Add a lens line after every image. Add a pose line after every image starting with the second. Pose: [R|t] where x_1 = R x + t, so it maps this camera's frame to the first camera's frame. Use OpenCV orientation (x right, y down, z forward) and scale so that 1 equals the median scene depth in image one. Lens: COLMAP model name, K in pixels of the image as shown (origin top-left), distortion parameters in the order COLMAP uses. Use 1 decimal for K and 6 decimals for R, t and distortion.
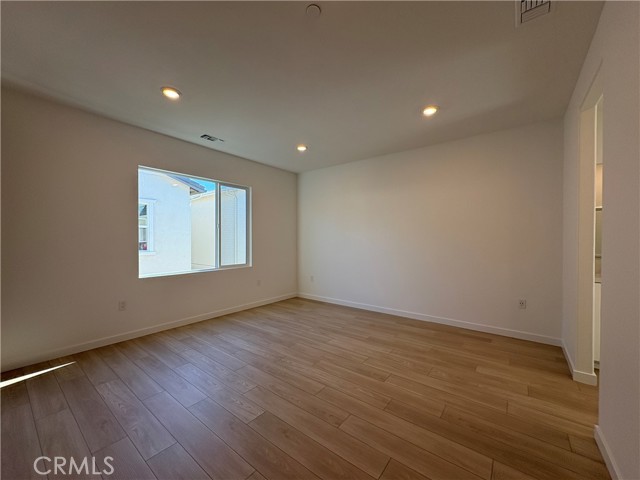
lens RADIAL K [[254.5, 0, 320.0], [0, 254.5, 240.0], [0, 0, 1]] dist [-0.000350, 0.000147]
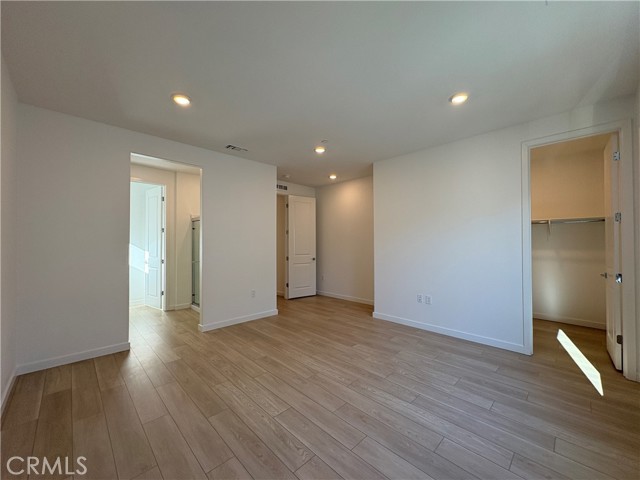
lens RADIAL K [[254.5, 0, 320.0], [0, 254.5, 240.0], [0, 0, 1]] dist [-0.000350, 0.000147]
pose [[-0.991529, 0.001870, 0.129871, -0.162397], [0.001483, 0.999994, -0.003079, -0.023284], [-0.129876, -0.002860, -0.991526, 1.932915]]
